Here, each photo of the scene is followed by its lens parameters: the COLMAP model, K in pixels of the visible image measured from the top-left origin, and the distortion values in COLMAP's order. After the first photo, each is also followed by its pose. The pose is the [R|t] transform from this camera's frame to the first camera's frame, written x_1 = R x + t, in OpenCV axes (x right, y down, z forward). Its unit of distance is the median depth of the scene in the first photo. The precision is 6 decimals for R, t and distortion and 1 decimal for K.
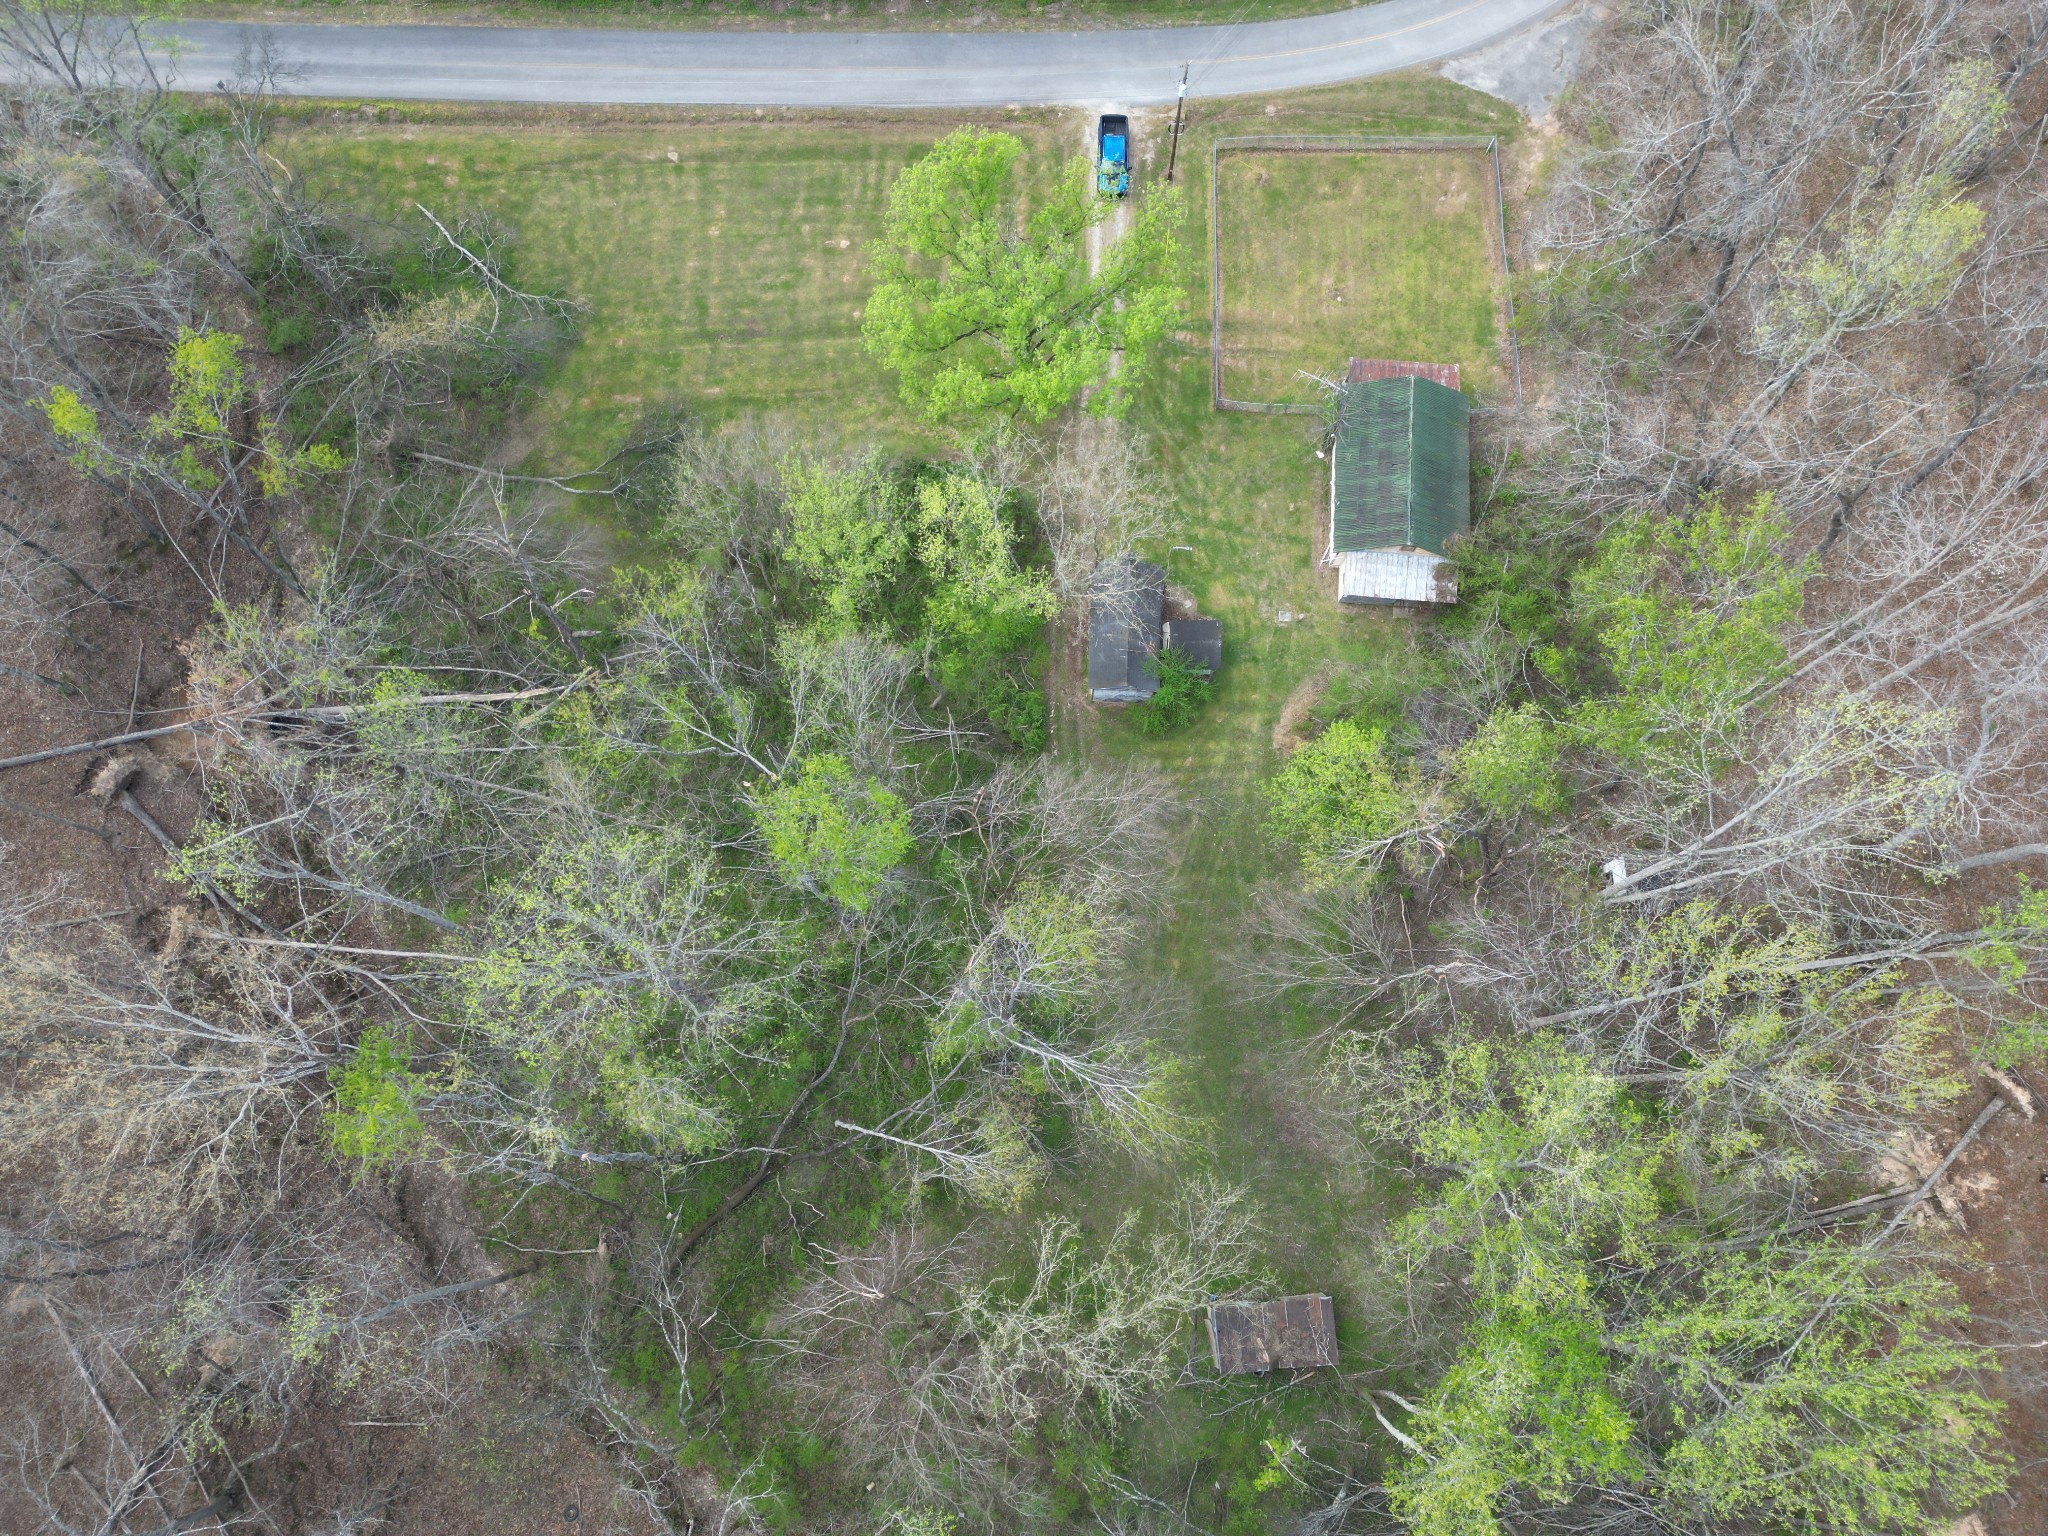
lens RADIAL K [[1407.2, 0, 1038.6], [0, 1407.2, 803.9], [0, 0, 1]] dist [0.042189, -0.043324]
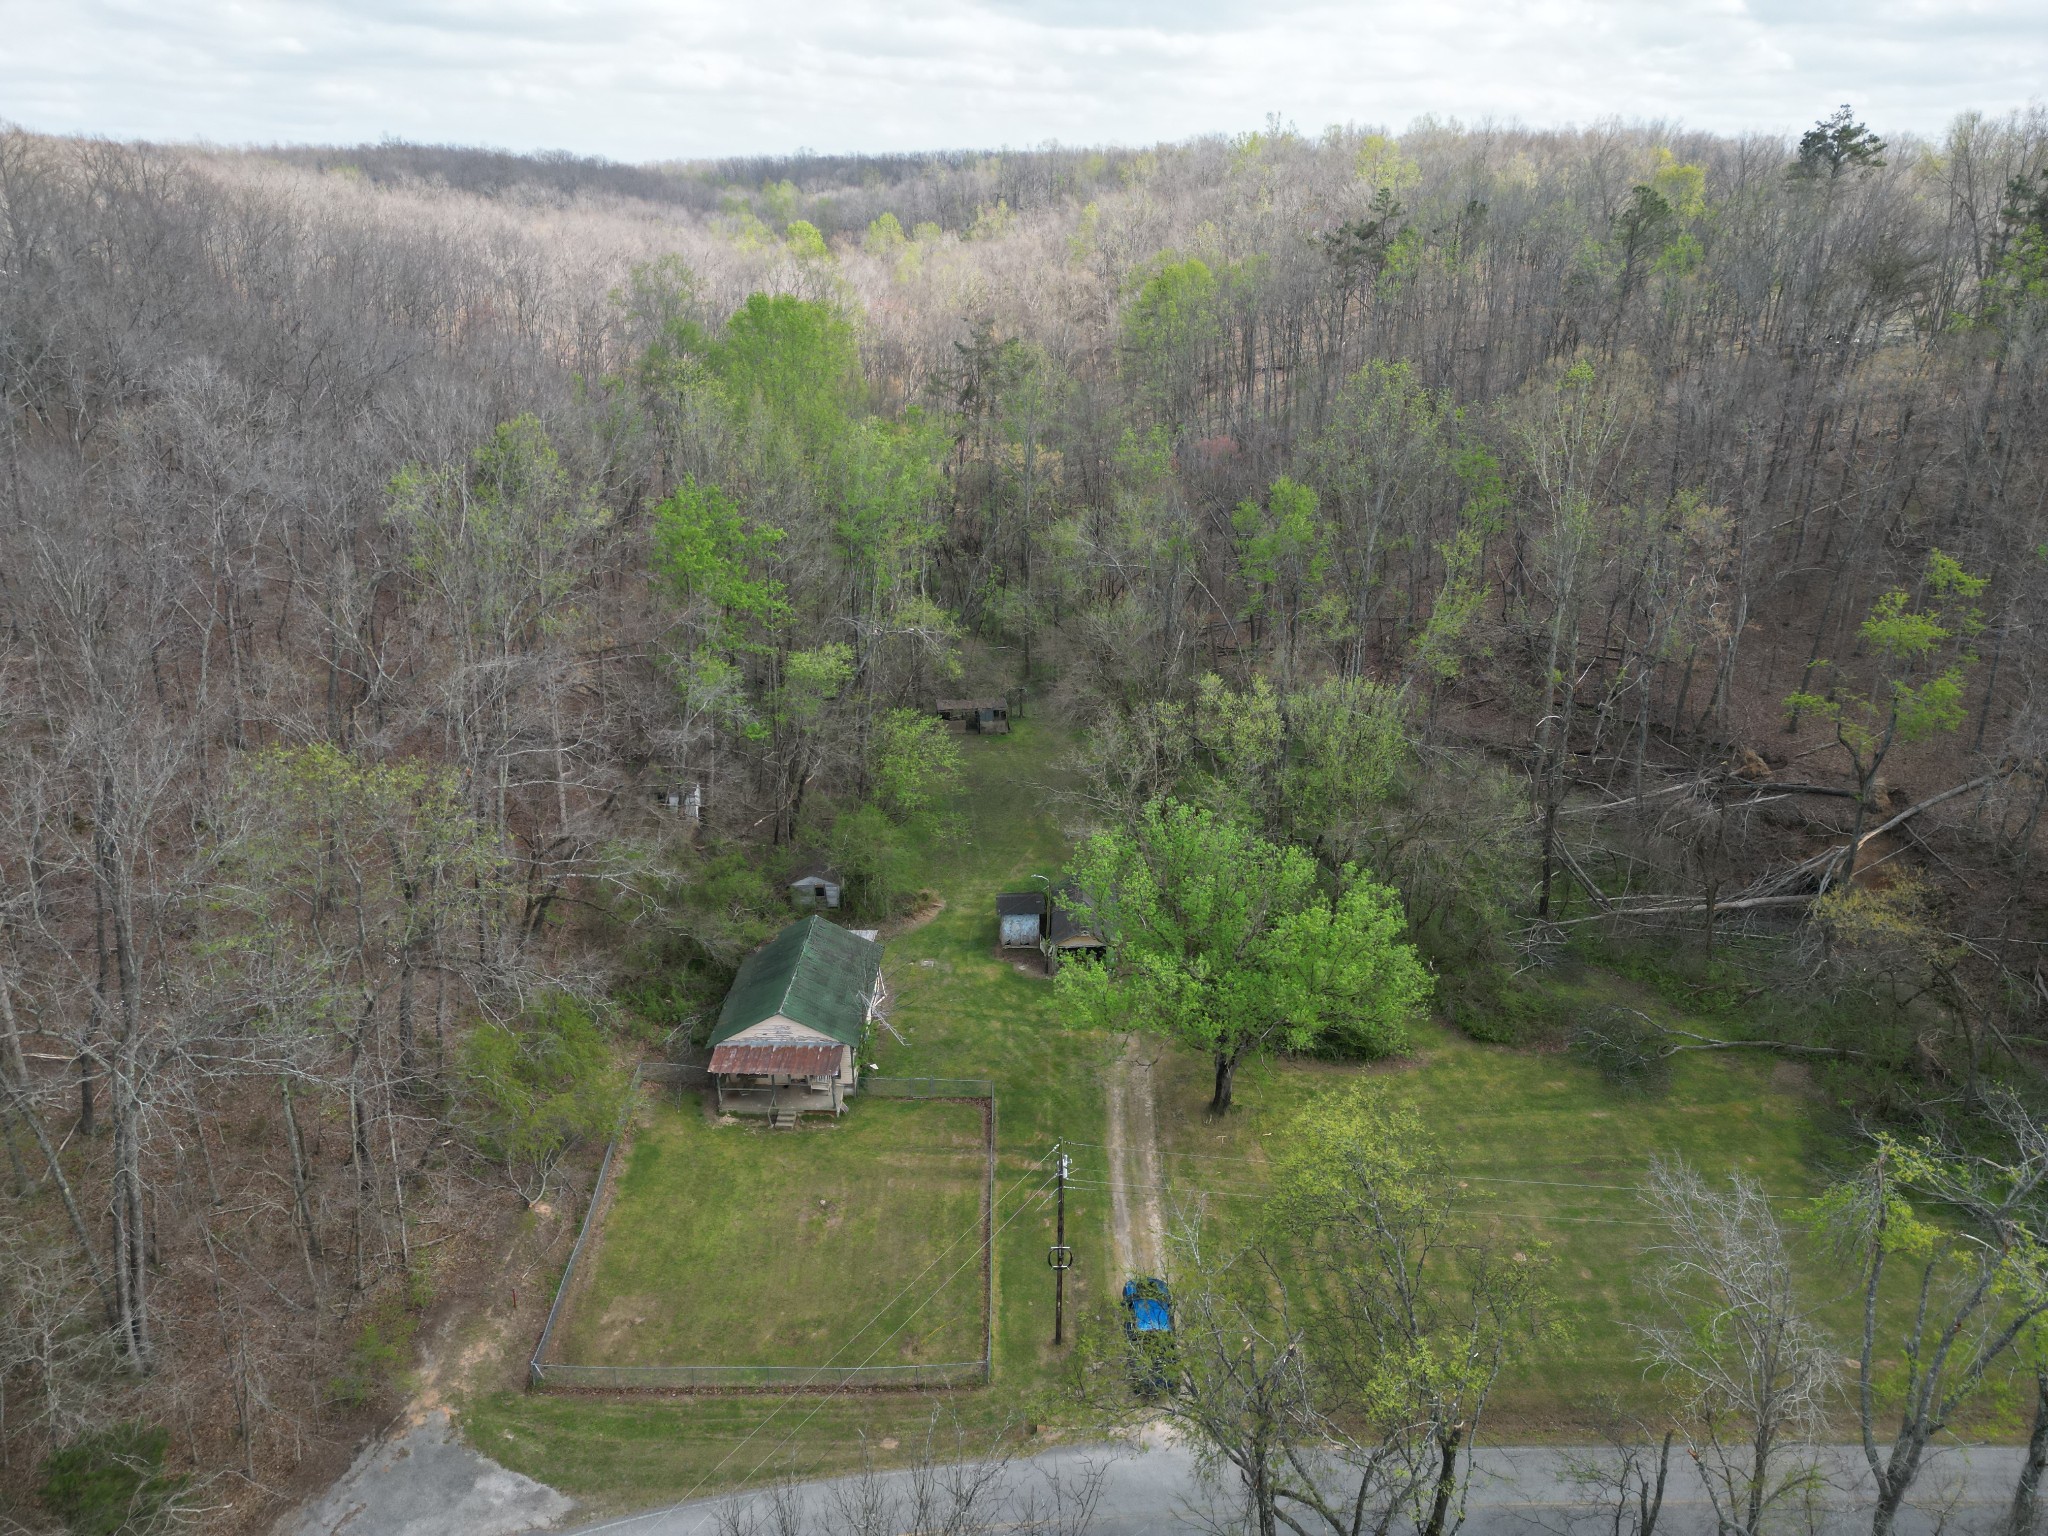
lens RADIAL K [[1431.3, 0, 1024.0], [0, 1431.3, 768.0], [0, 0, 1]] dist [0.087597, -0.090593]
pose [[-0.999299, 0.013526, -0.034906, 0.127821], [-0.036516, -0.146877, 0.988480, -1.053718], [0.008243, 0.989062, 0.147268, 0.651146]]
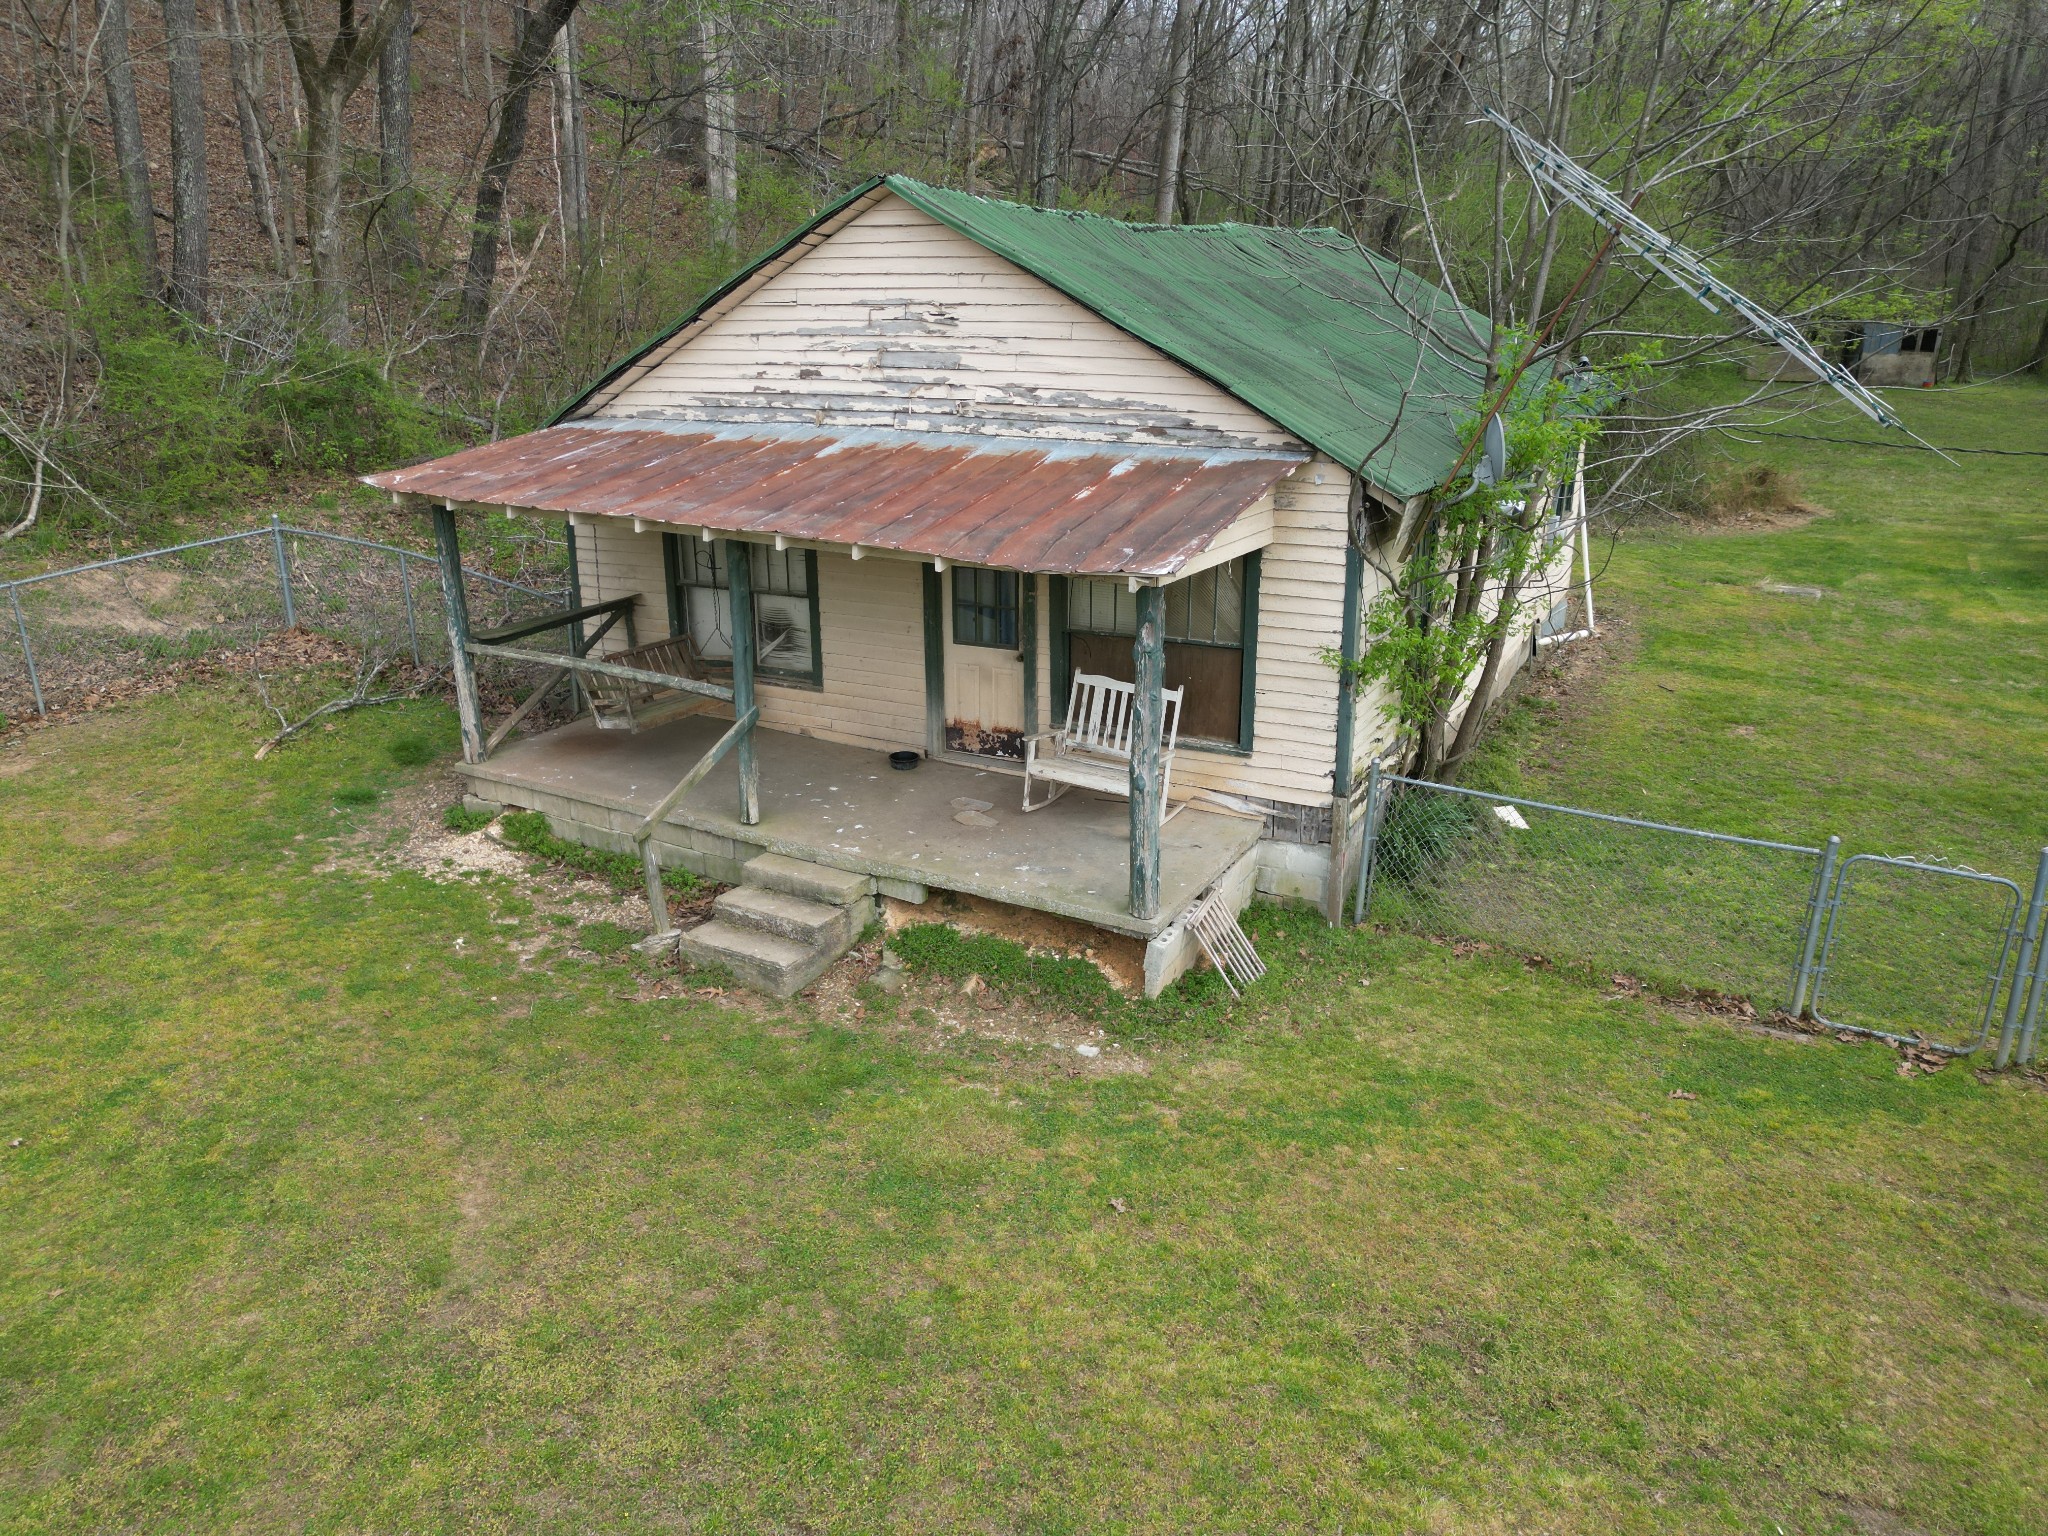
lens RADIAL K [[1407.2, 0, 1038.6], [0, 1407.2, 803.9], [0, 0, 1]] dist [0.042189, -0.043324]
pose [[-0.905350, -0.137799, 0.401688, 0.176137], [0.413853, -0.074194, 0.907315, -0.373770], [-0.095225, 0.987677, 0.124200, 0.936968]]
